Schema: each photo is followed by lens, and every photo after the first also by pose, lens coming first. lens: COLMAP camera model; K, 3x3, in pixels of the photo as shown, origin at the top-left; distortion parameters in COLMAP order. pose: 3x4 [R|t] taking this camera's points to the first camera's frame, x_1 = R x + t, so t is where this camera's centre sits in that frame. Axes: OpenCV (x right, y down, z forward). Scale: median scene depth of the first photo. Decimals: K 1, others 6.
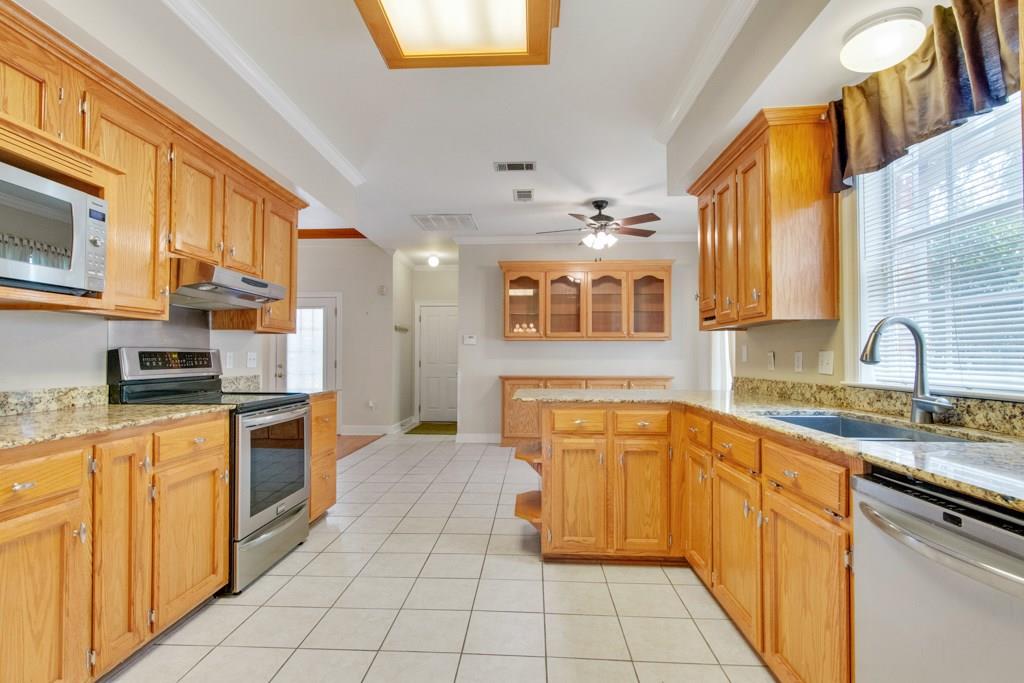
lens RADIAL K [[493.3, 0, 508.0], [0, 493.3, 353.7], [0, 0, 1]] dist [-0.000177, -0.000017]
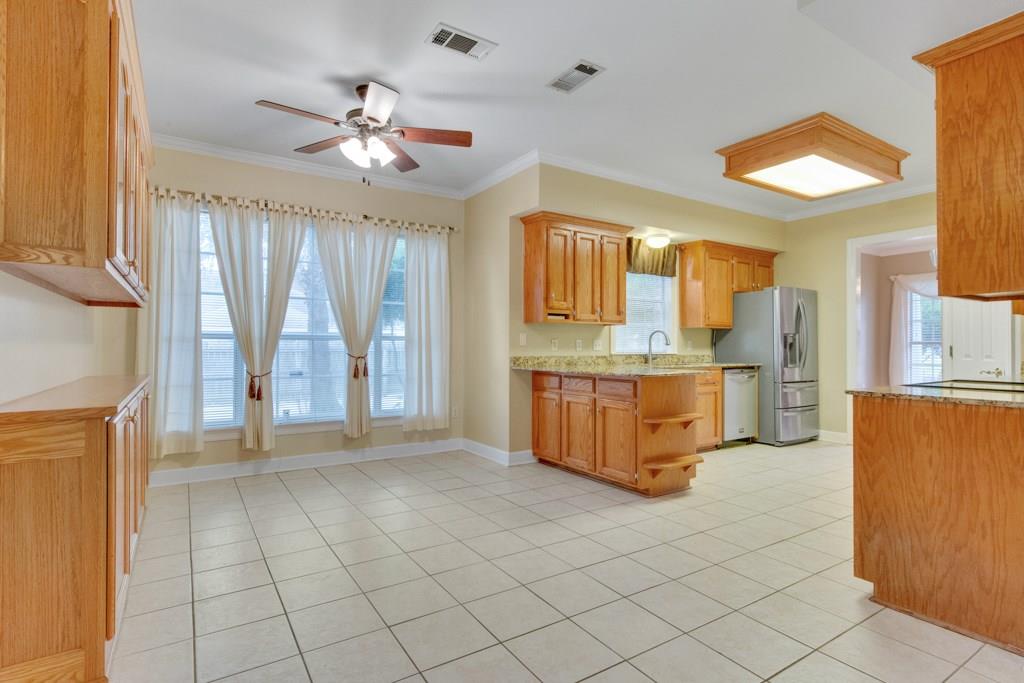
lens RADIAL K [[506.9, 0, 515.3], [0, 506.9, 341.5], [0, 0, 1]] dist [-0.001804, -0.000160]
pose [[-0.586045, 0.002935, 0.810273, -0.719940], [-0.010135, 0.999889, -0.010952, 0.023306], [-0.810215, -0.014630, -0.585950, 2.010059]]
